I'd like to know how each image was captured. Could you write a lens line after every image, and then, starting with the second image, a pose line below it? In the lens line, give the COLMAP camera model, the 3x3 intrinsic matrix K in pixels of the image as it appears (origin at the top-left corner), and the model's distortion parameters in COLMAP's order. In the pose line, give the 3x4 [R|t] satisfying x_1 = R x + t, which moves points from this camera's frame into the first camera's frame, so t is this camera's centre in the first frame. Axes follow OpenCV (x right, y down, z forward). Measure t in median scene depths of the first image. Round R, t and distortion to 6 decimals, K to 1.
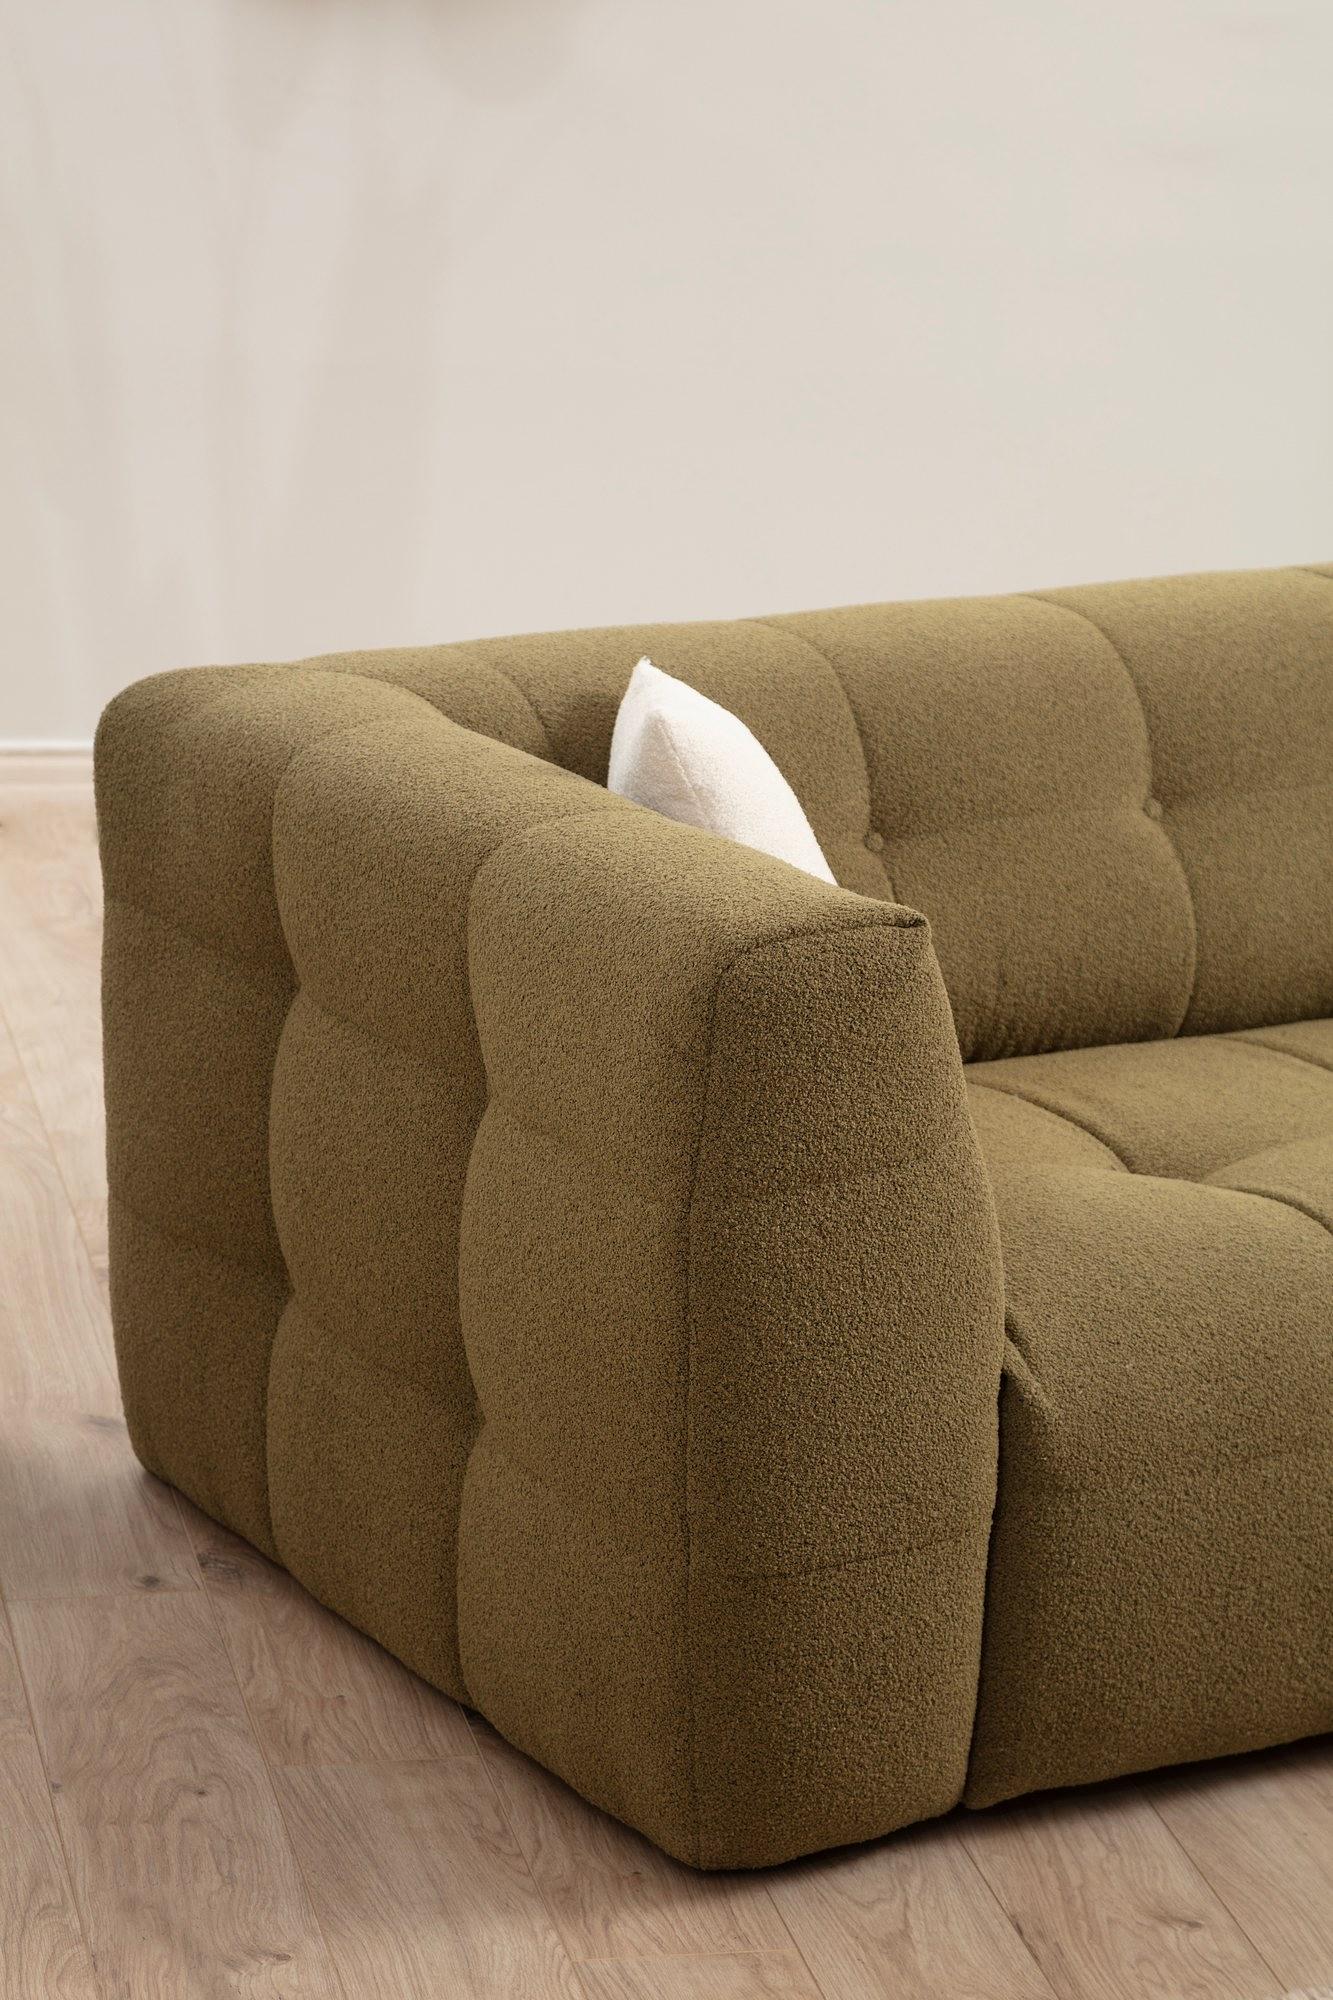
lens RADIAL K [[5193.7, 0, 666.4], [0, 5193.7, 1005.5], [0, 0, 1]] dist [0.591559, 0.000000]
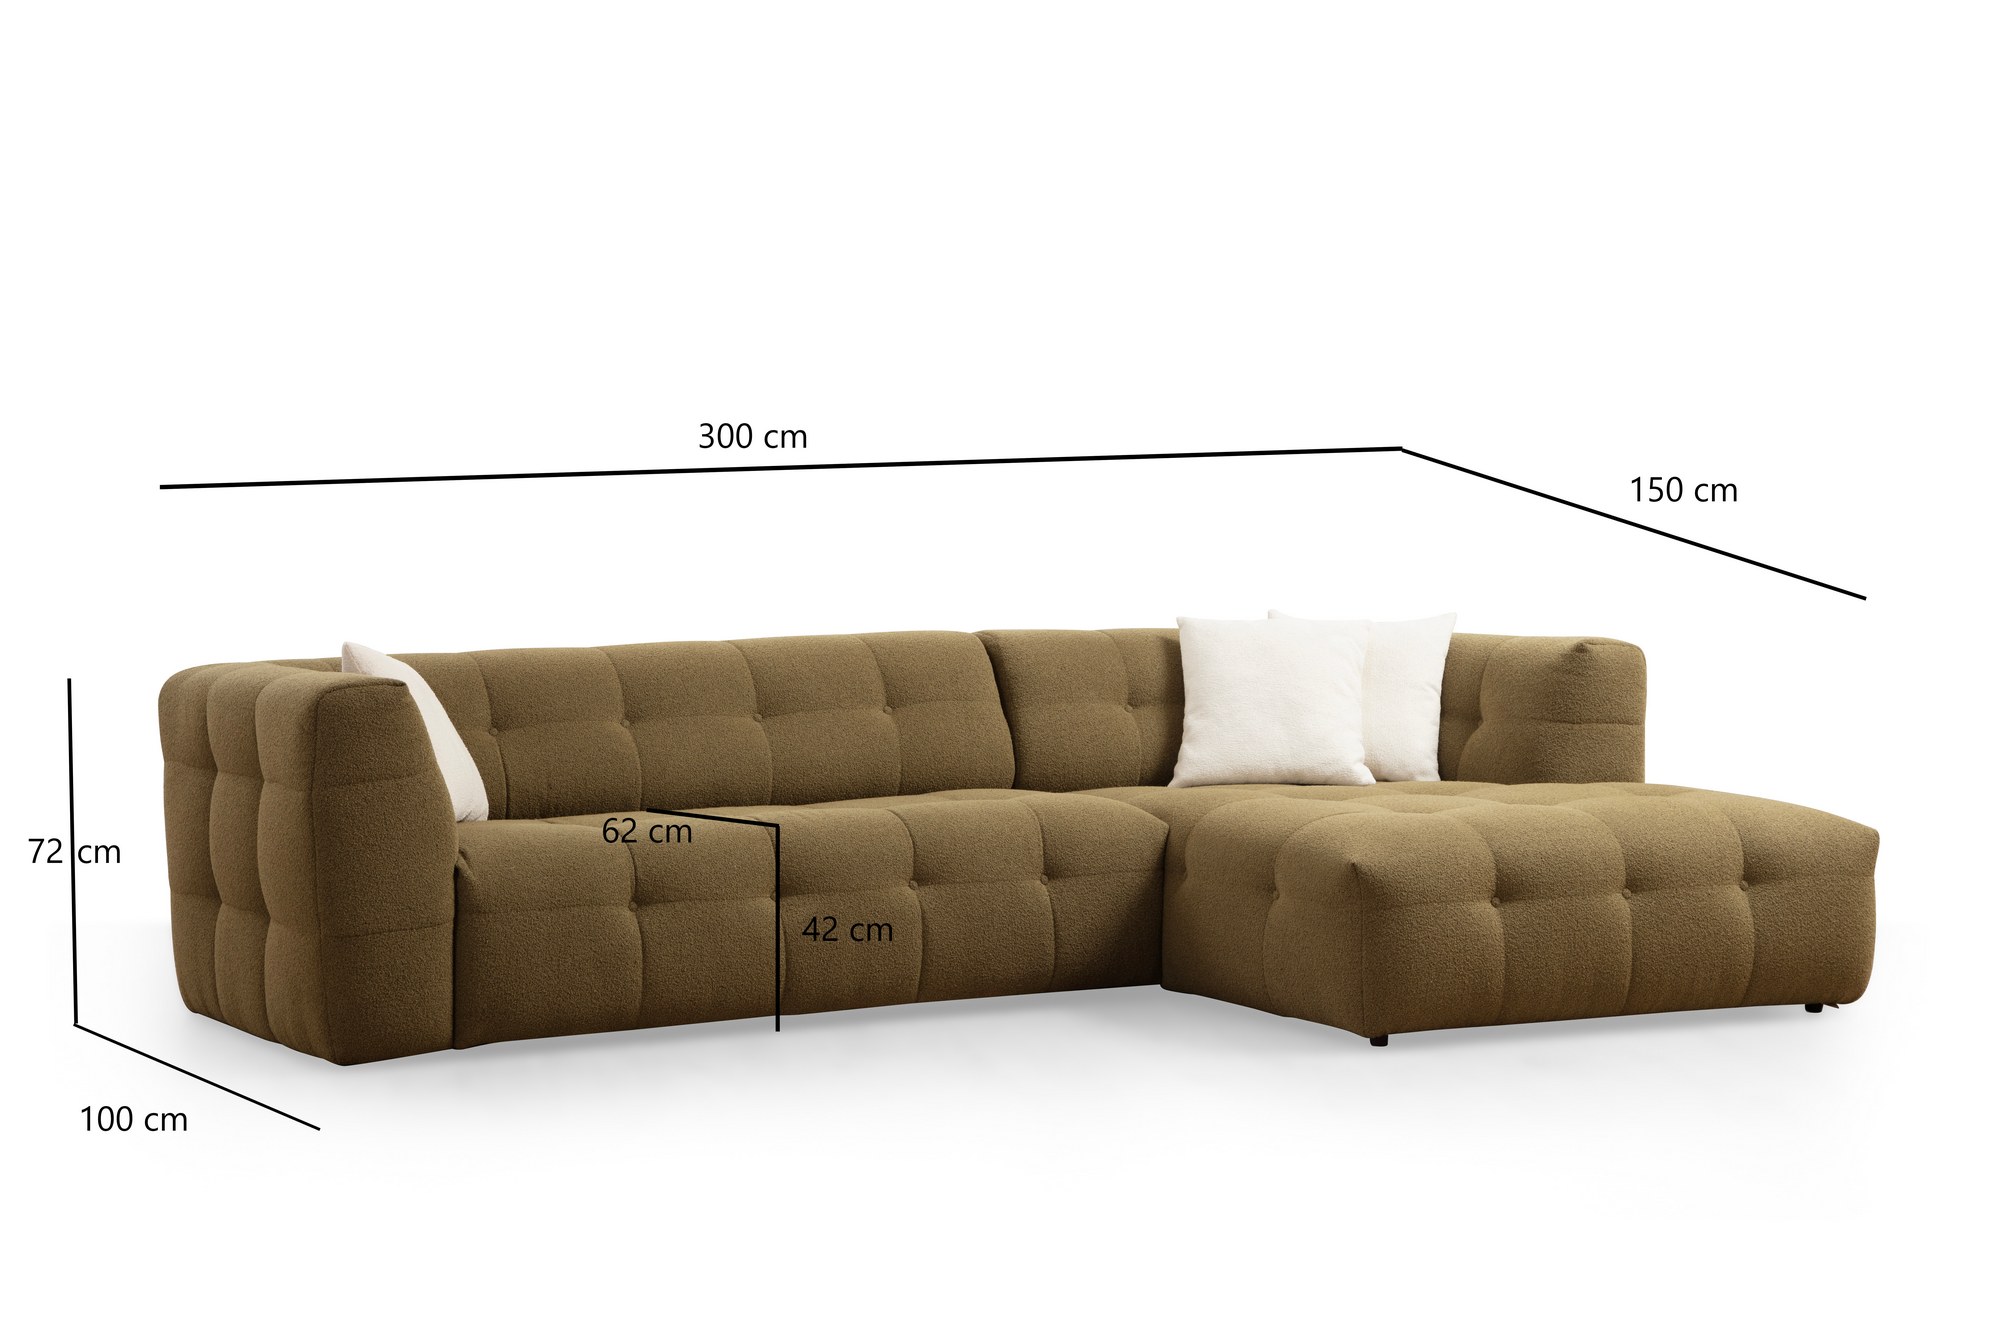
lens RADIAL K [[3771.3, 0, 1002.3], [0, 3771.3, 662.3], [0, 0, 1]] dist [0.323042, 0.000000]
pose [[0.997275, -0.054333, -0.049903, 0.414113], [0.042230, 0.975095, -0.217730, 0.374936], [0.060491, 0.215029, 0.974732, -0.803388]]
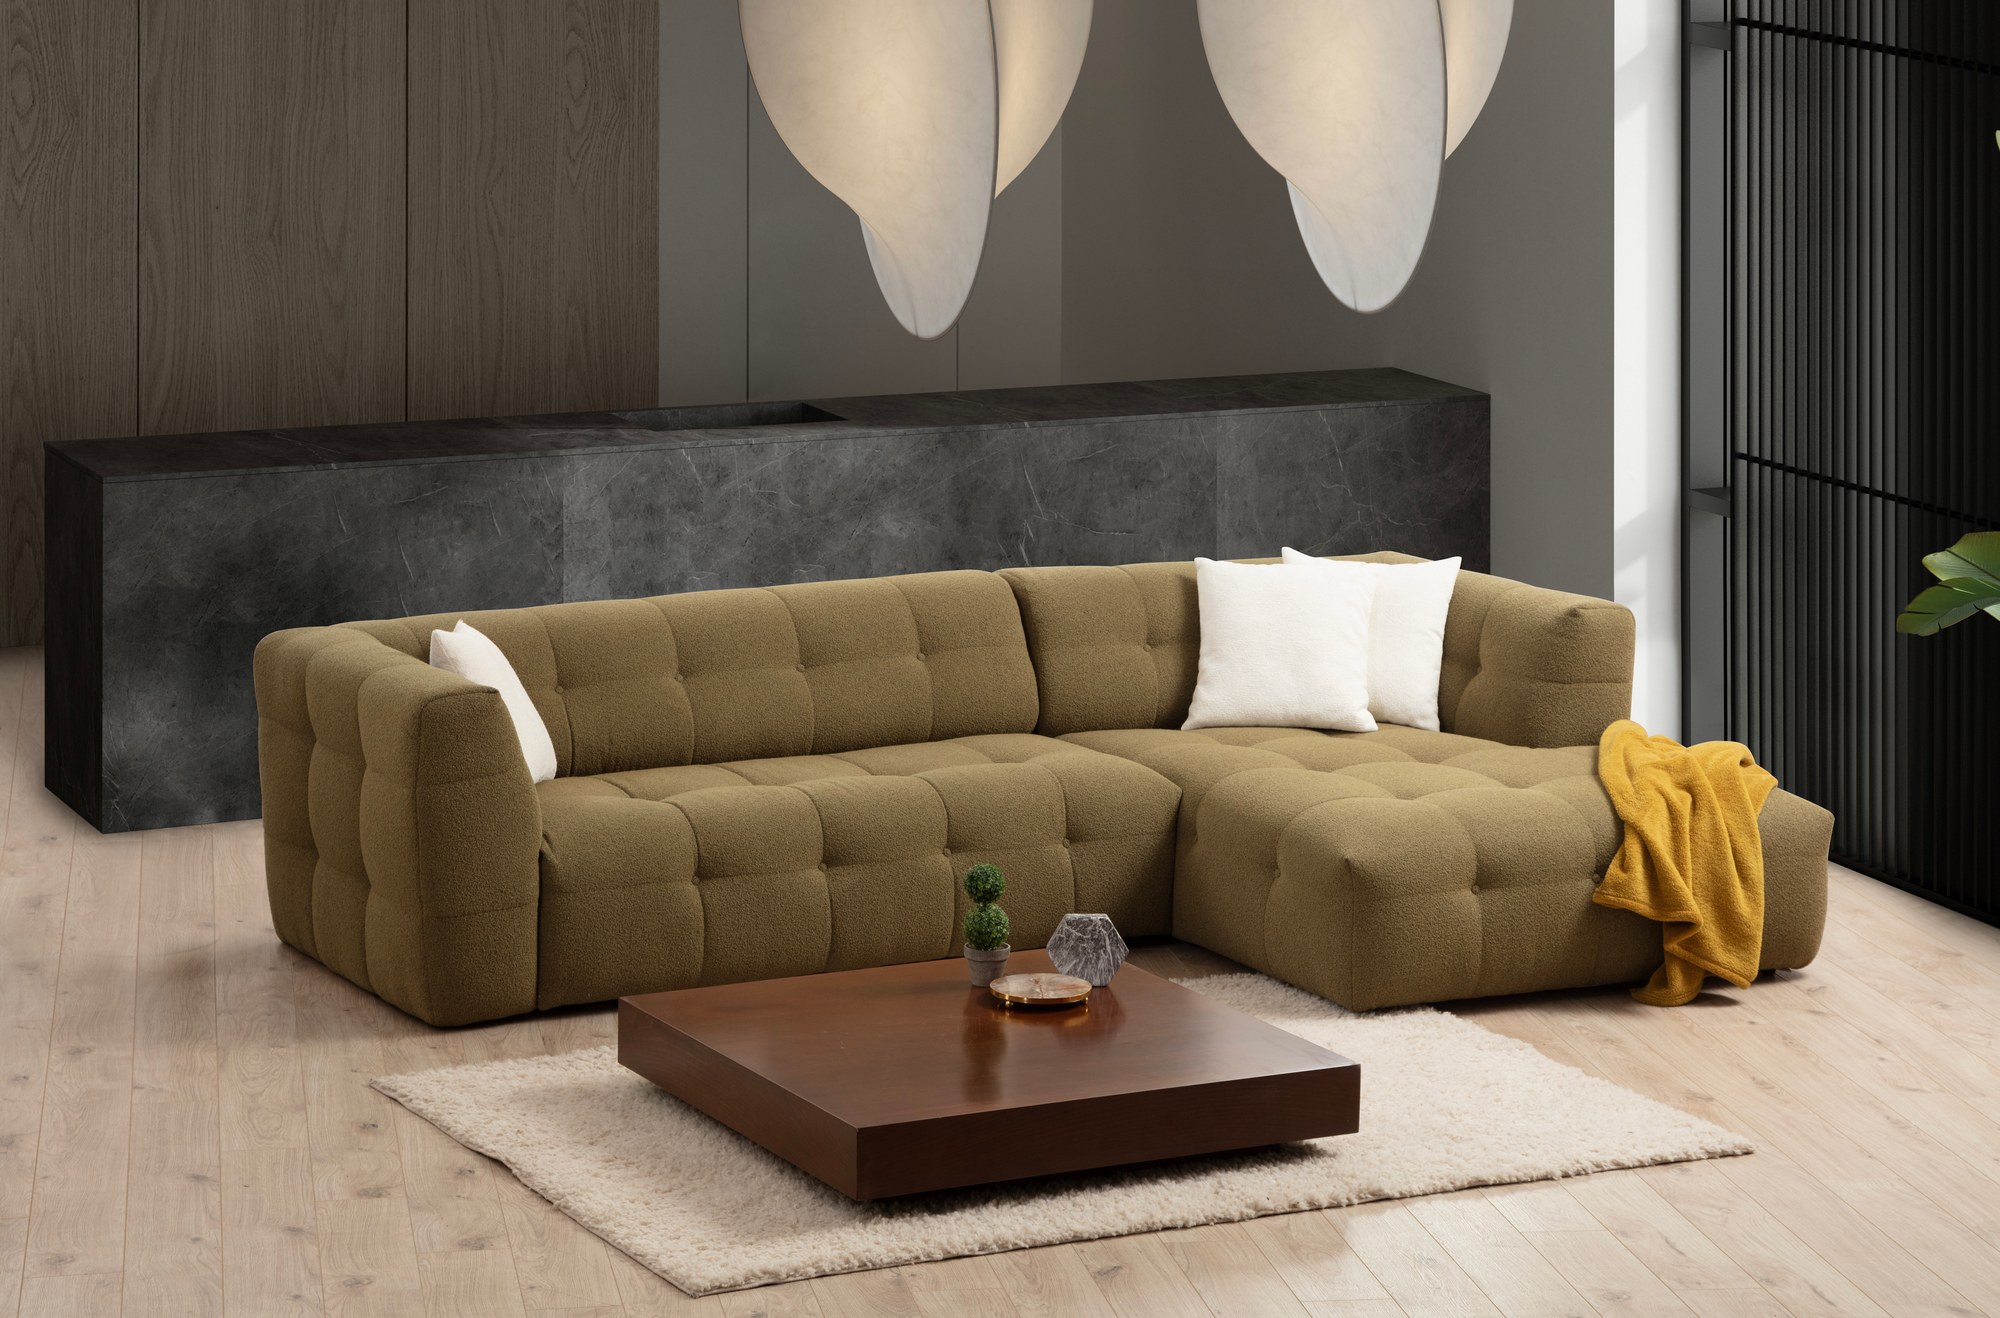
lens RADIAL K [[4649.5, 0, 998.2], [0, 4649.5, 654.7], [0, 0, 1]] dist [0.522324, 0.000000]
pose [[0.998239, -0.028837, -0.051830, 0.432869], [0.023510, 0.994649, -0.100603, 0.217639], [0.054454, 0.099207, 0.993576, -1.492556]]
